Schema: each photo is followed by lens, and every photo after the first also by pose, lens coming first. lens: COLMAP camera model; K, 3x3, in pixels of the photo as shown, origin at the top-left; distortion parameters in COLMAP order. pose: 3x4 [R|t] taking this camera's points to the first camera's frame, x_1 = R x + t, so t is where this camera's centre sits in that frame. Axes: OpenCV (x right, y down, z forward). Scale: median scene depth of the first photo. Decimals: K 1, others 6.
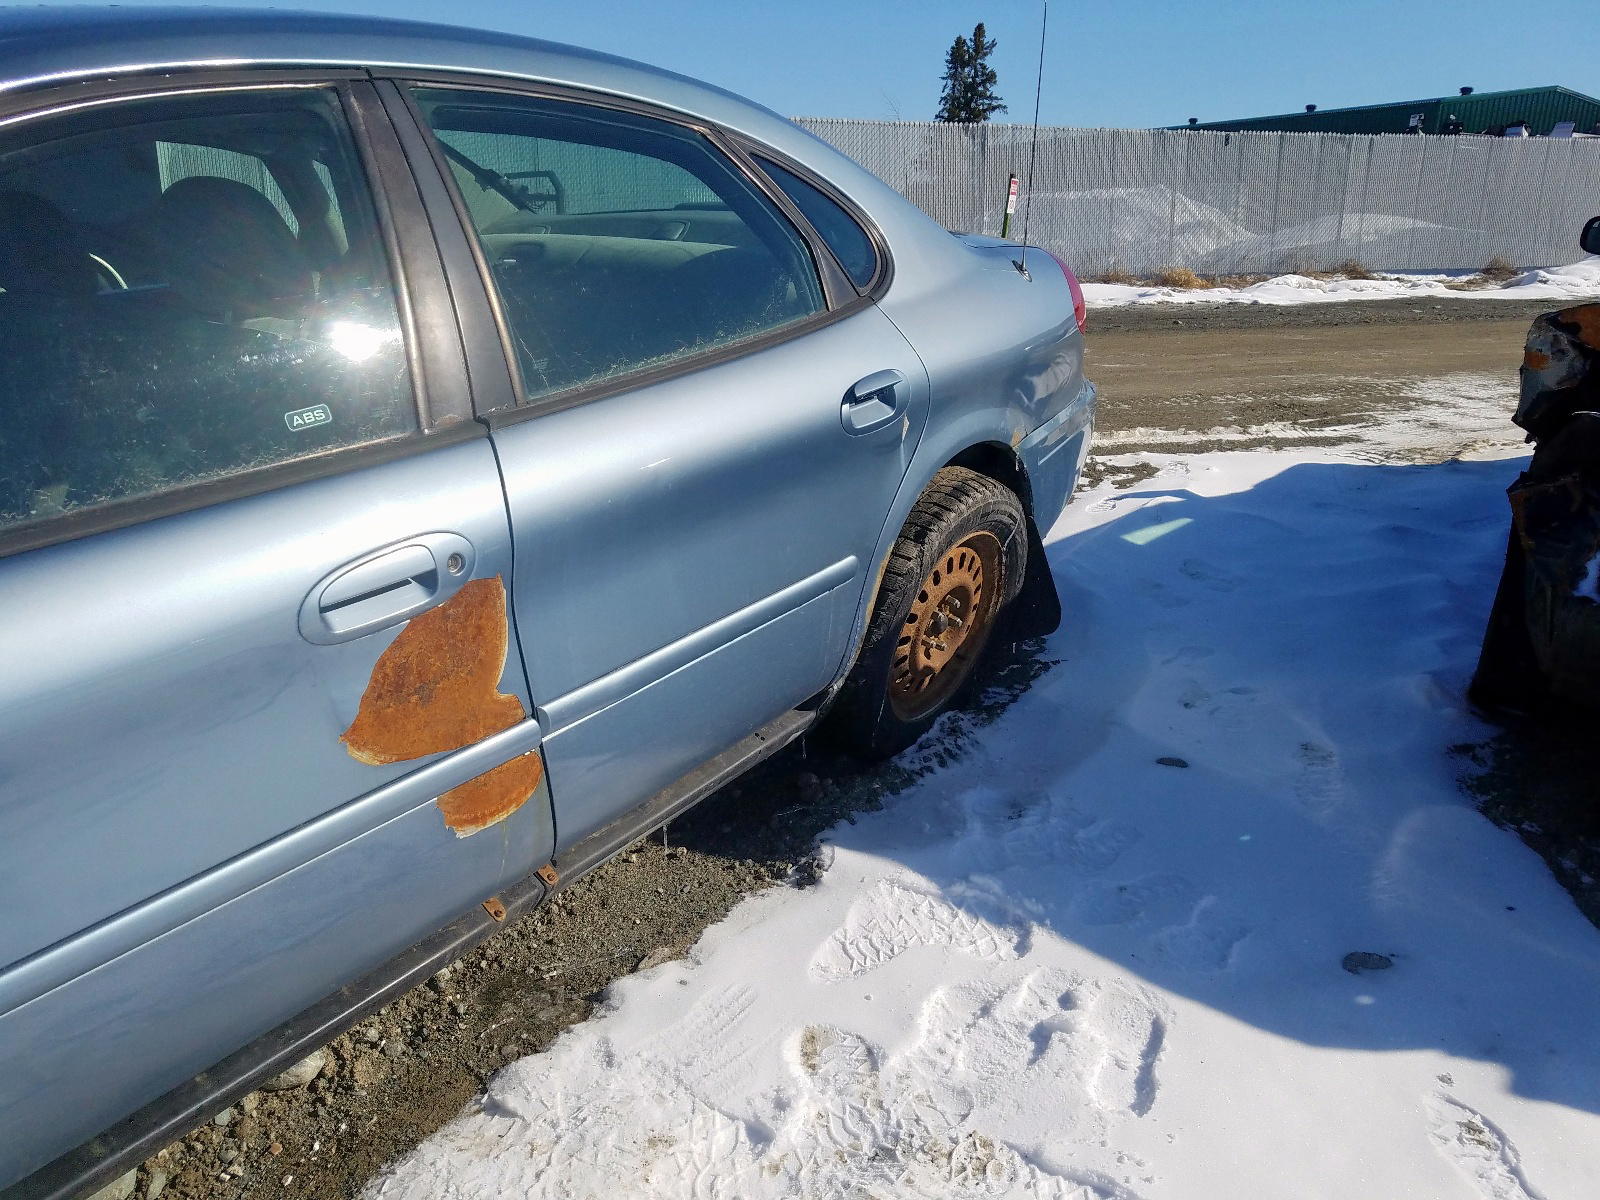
lens RADIAL K [[1213.2, 0, 804.2], [0, 1213.2, 603.0], [0, 0, 1]] dist [-0.043929, 0.020224]
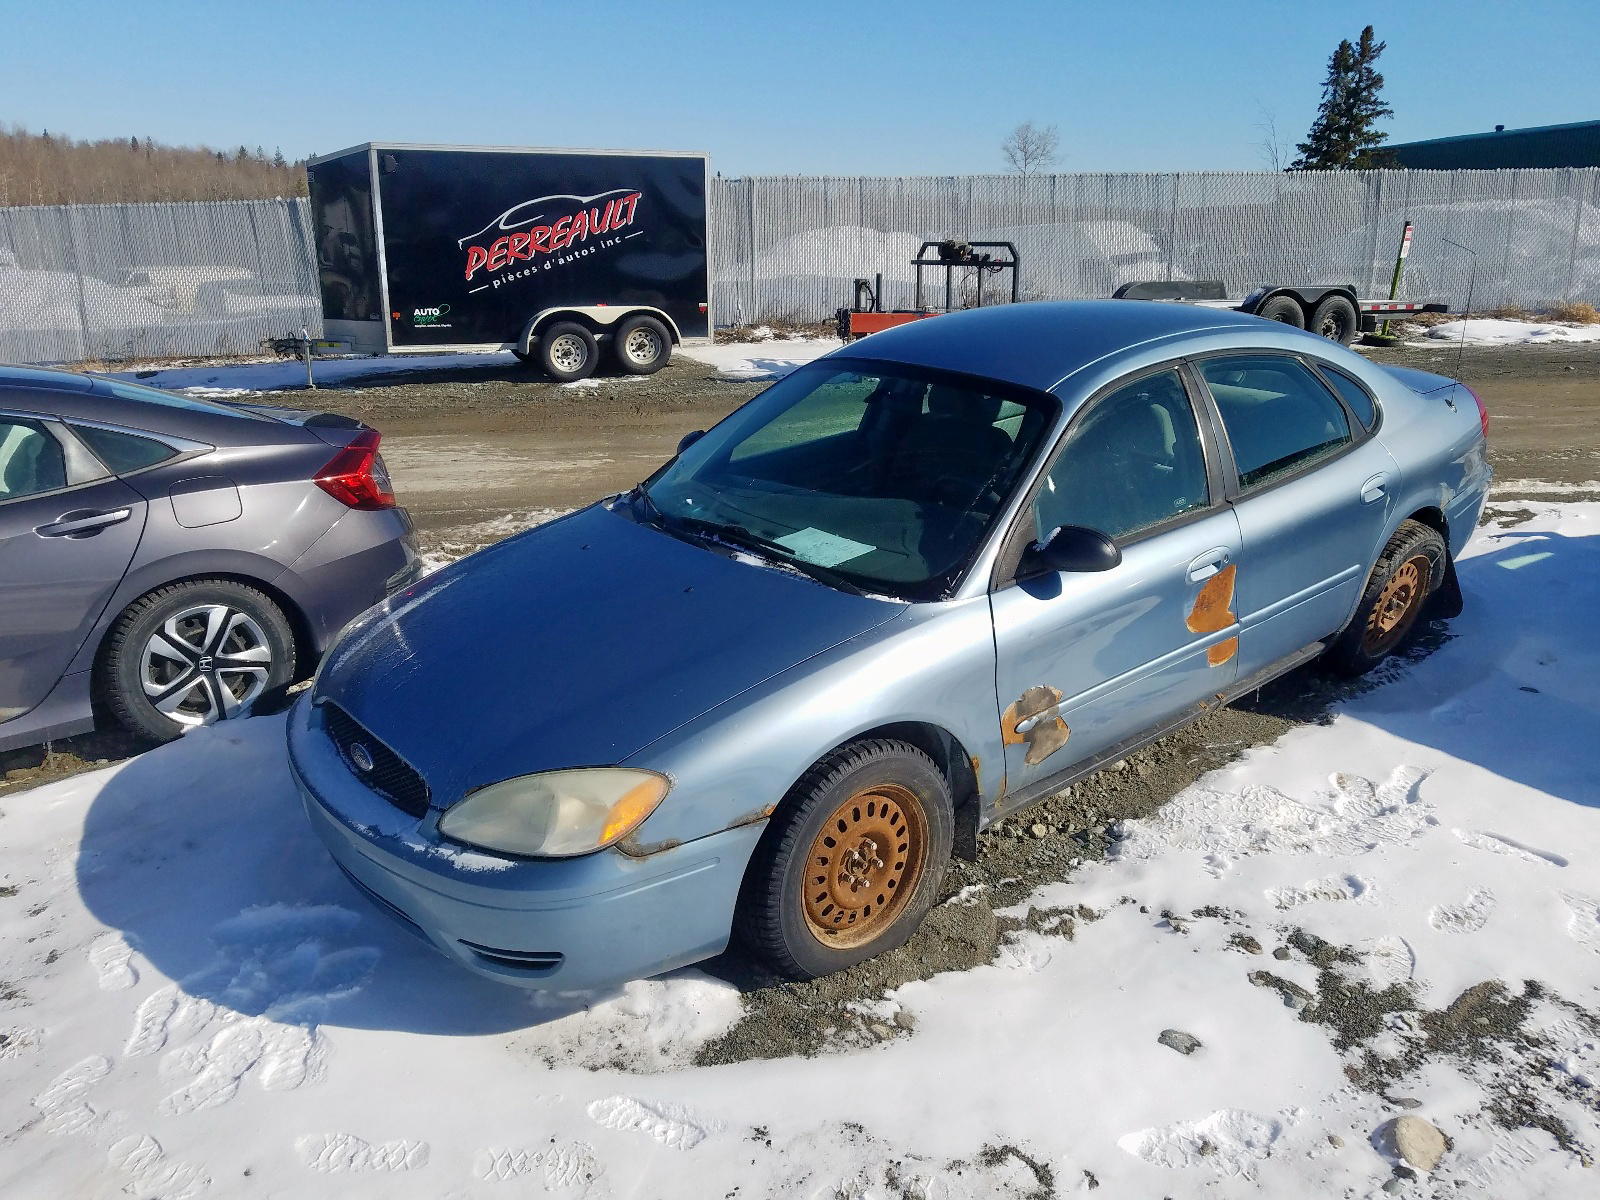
lens RADIAL K [[1213.2, 0, 797.5], [0, 1213.2, 598.1], [0, 0, 1]] dist [-0.043929, 0.020224]
pose [[0.962048, 0.061466, -0.265866, -0.243111], [-0.062719, 0.998024, 0.003784, 0.051290], [0.265574, 0.013034, 0.964002, -0.883621]]
